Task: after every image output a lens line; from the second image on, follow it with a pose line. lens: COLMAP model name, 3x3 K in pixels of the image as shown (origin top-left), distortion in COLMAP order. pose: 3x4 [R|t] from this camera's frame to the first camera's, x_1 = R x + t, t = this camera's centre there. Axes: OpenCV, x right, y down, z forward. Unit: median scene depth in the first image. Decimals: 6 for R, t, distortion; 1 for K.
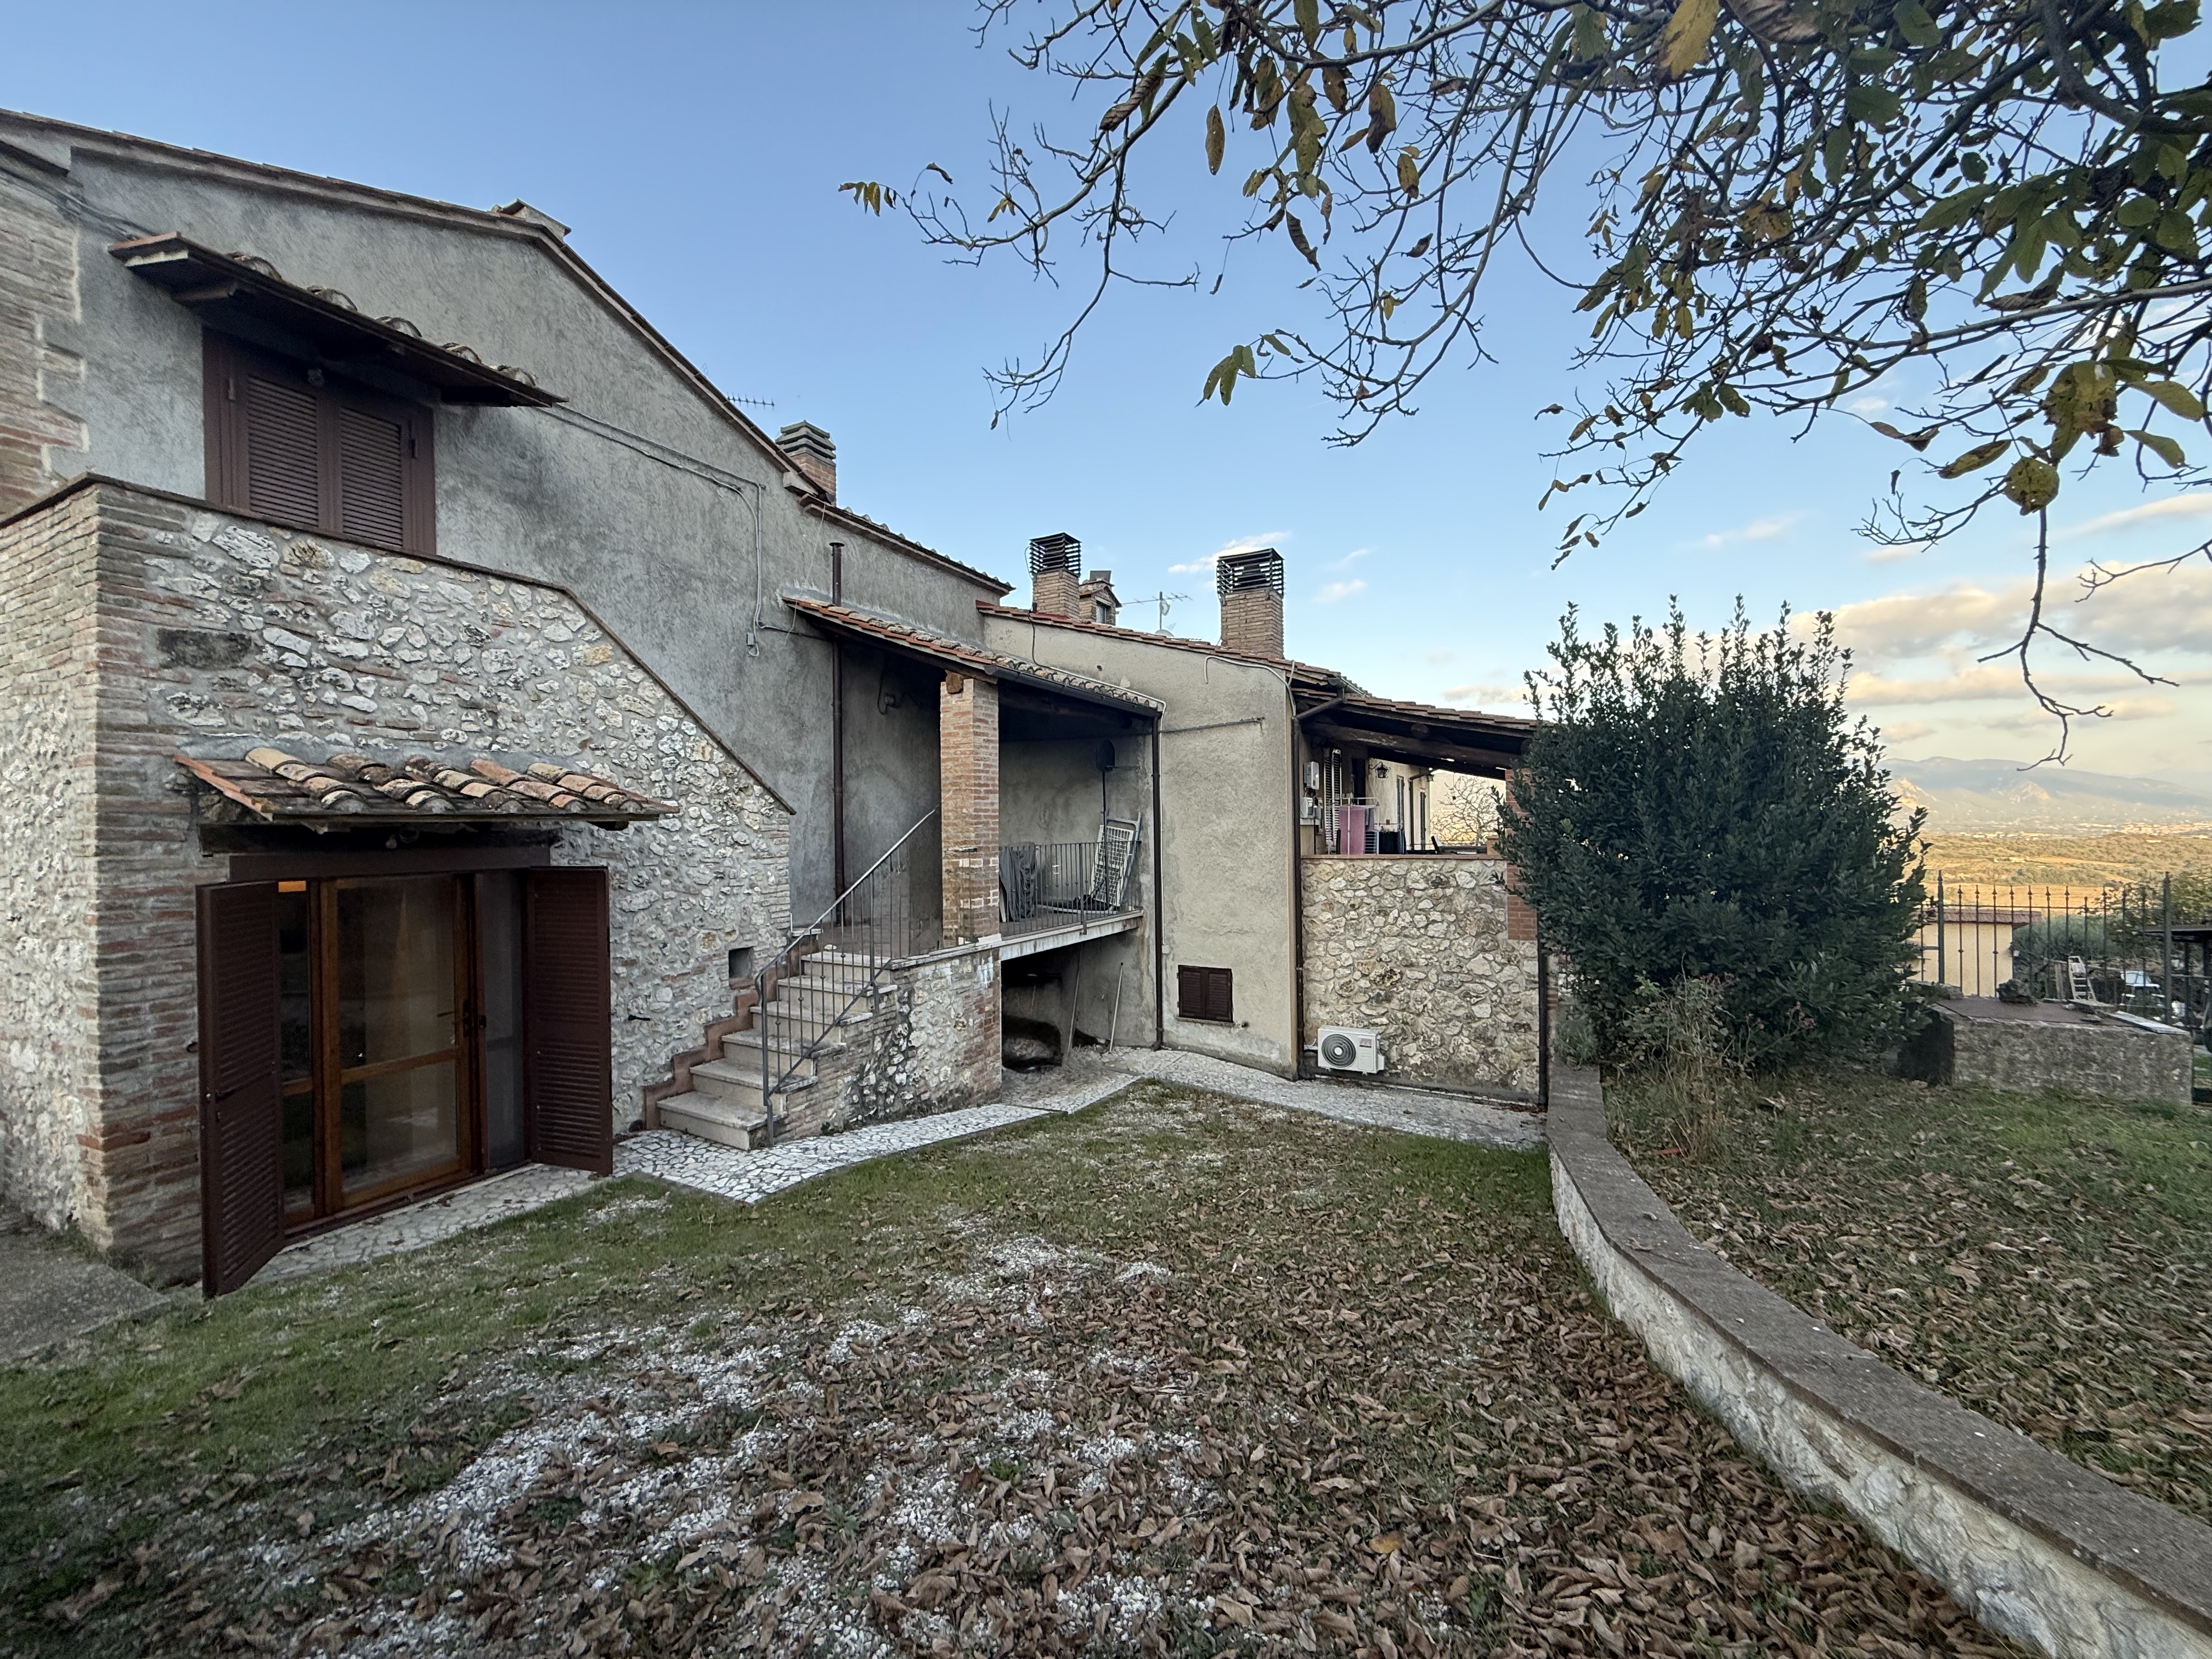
lens RADIAL K [[876.4, 0, 1103.3], [0, 876.4, 829.4], [0, 0, 1]] dist [0.000774, 0.000199]
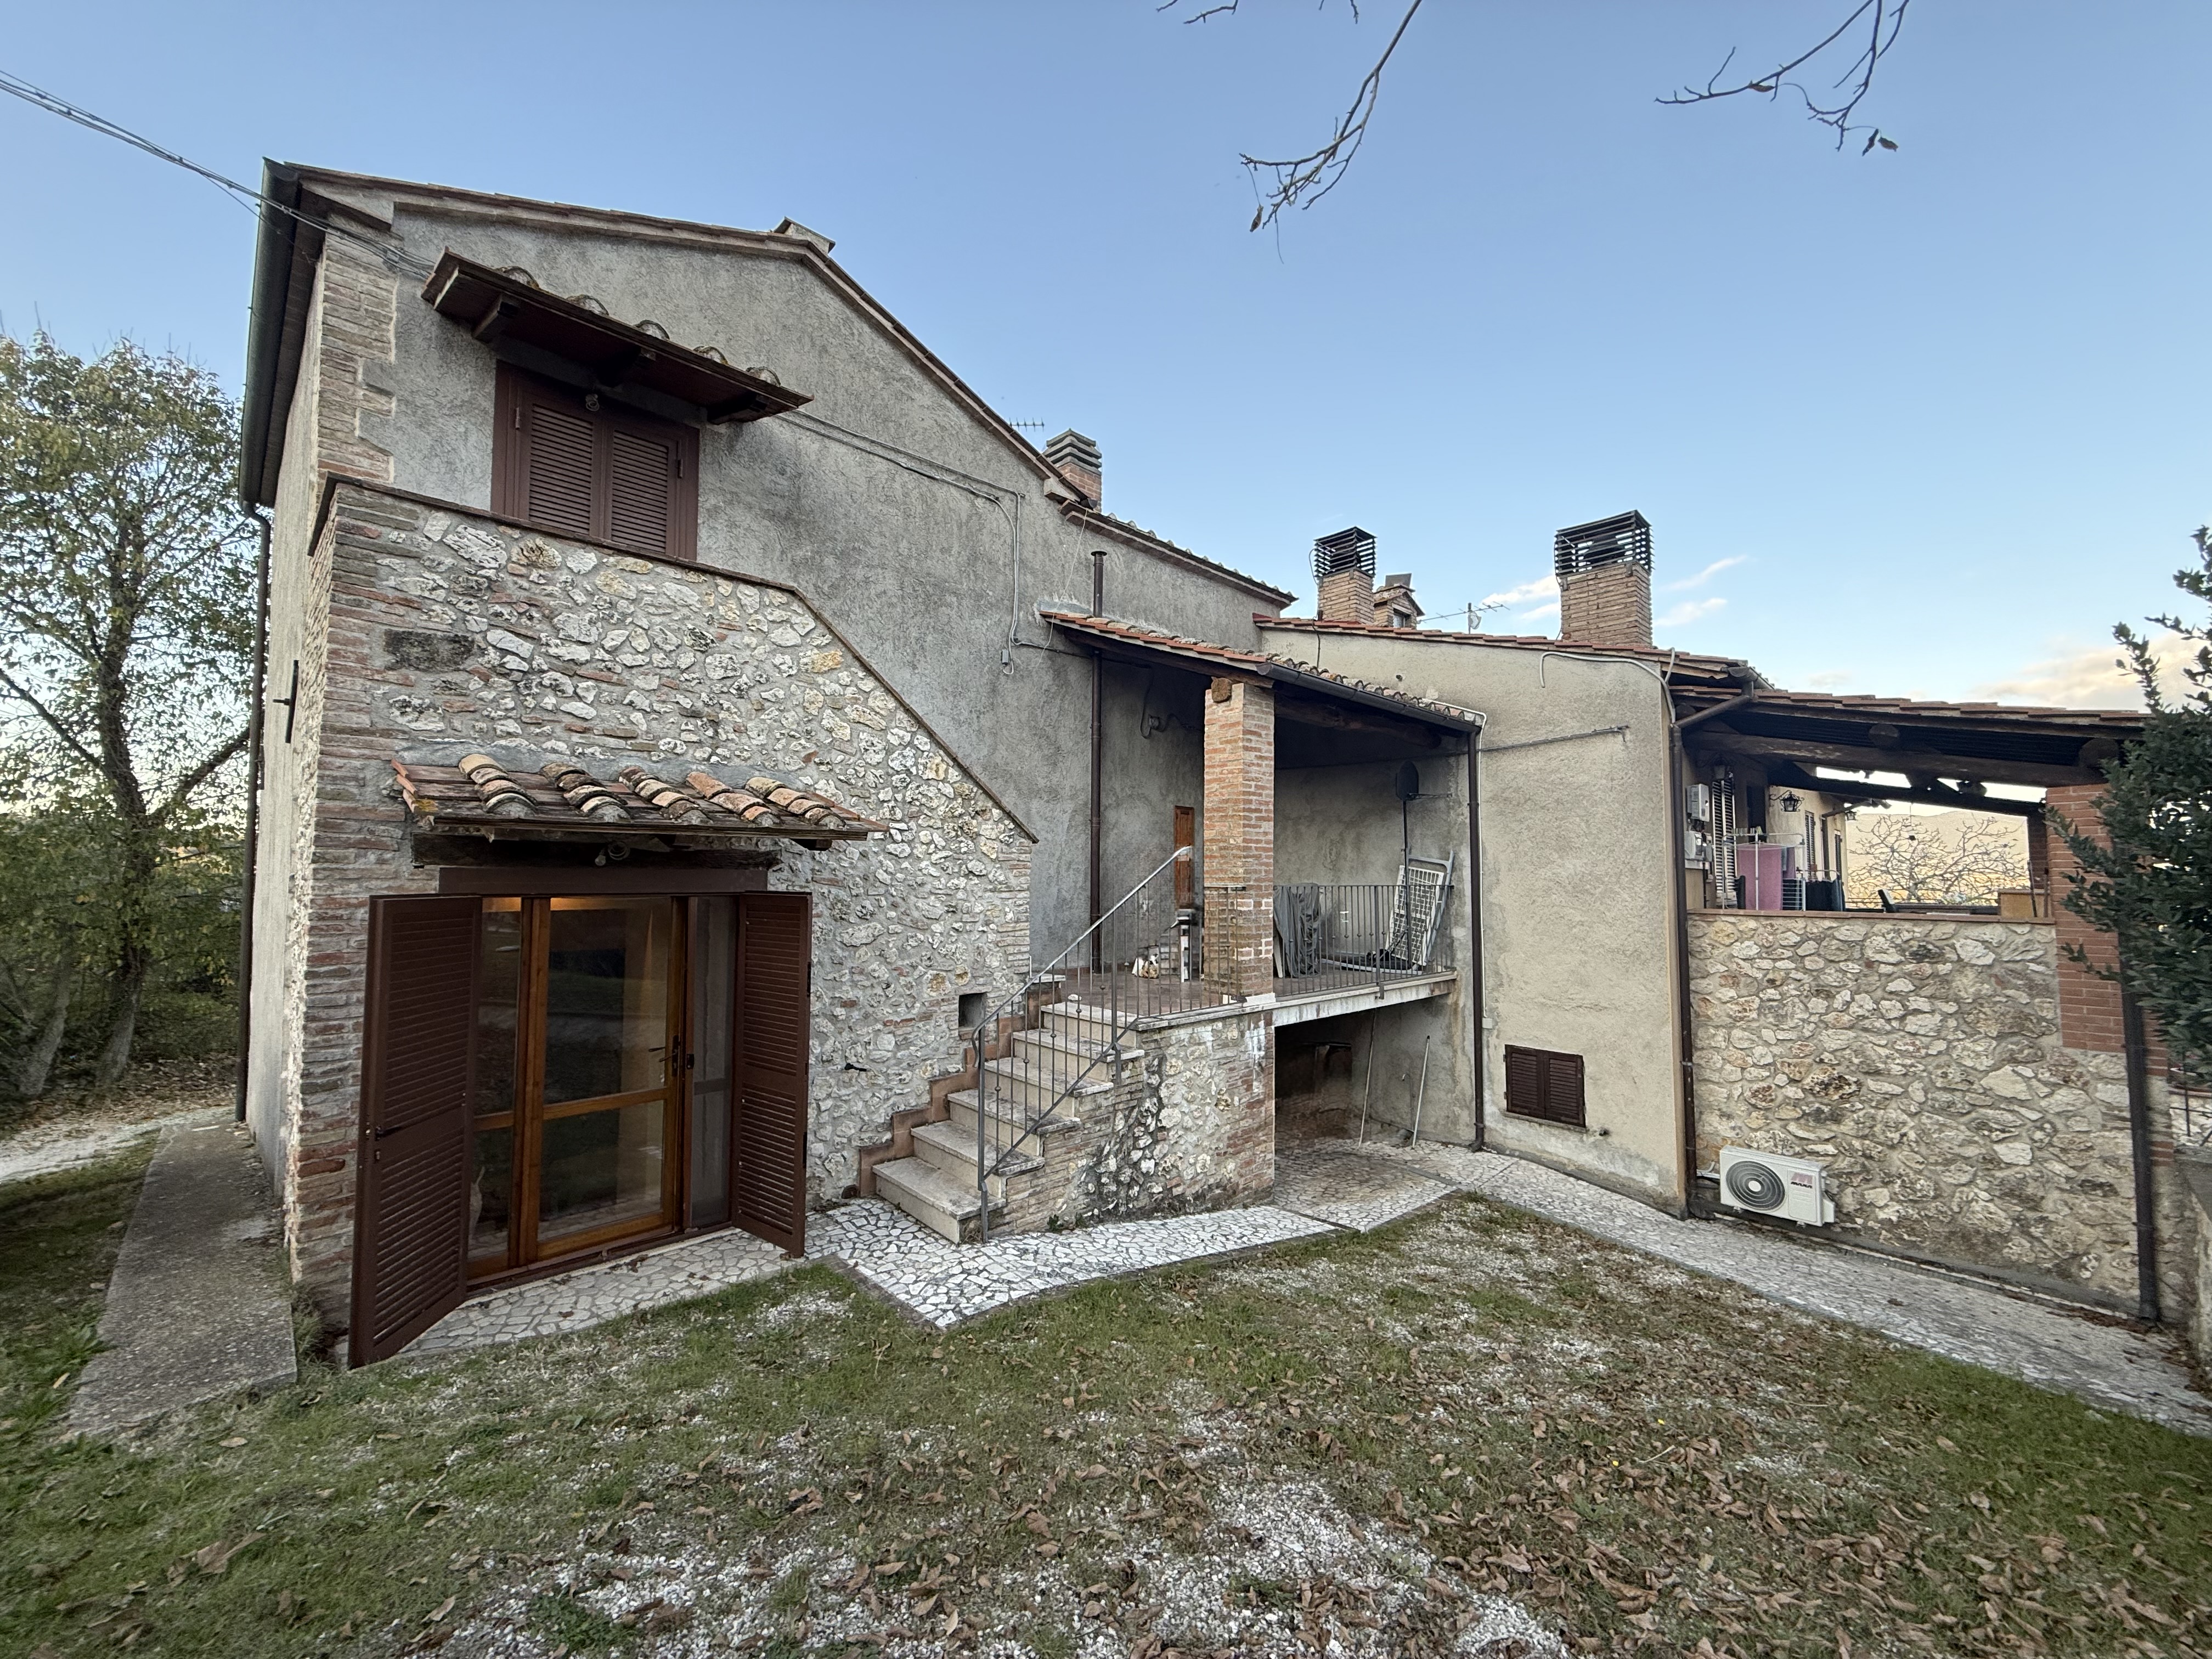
lens RADIAL K [[876.4, 0, 1103.3], [0, 876.4, 829.4], [0, 0, 1]] dist [0.000774, 0.000199]
pose [[0.949088, 0.001006, -0.315009, -0.014445], [-0.018532, 0.998441, -0.052648, 0.015979], [0.314465, 0.055805, 0.947627, 0.206902]]
